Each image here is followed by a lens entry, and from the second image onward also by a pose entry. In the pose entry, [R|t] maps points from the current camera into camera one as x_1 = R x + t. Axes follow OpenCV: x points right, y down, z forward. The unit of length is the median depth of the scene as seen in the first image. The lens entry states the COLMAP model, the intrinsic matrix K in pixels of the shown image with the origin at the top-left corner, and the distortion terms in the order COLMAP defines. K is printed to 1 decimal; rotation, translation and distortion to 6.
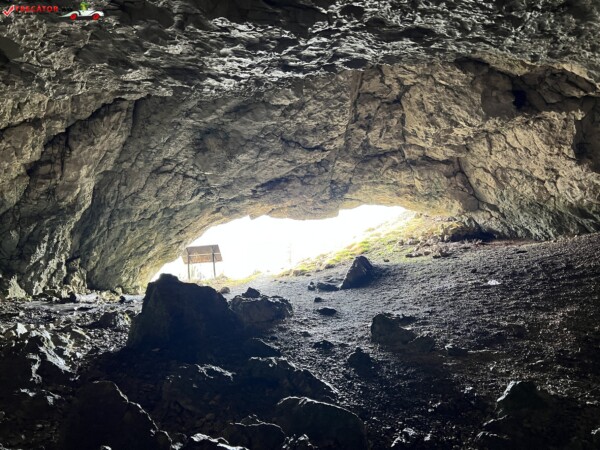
lens RADIAL K [[454.5, 0, 301.5], [0, 454.5, 229.8], [0, 0, 1]] dist [0.036565, -0.031639]
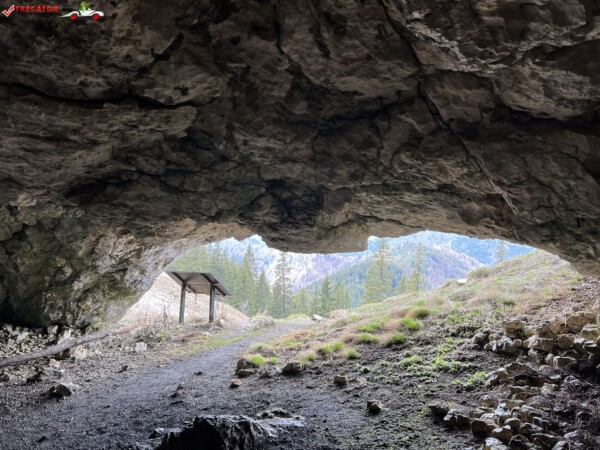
lens RADIAL K [[454.5, 0, 298.5], [0, 454.5, 221.9], [0, 0, 1]] dist [0.036565, -0.031639]
pose [[0.862420, 0.060353, -0.502582, 0.343622], [-0.050787, 0.998173, 0.032717, -0.096951], [0.503639, -0.002691, 0.863910, 0.731551]]
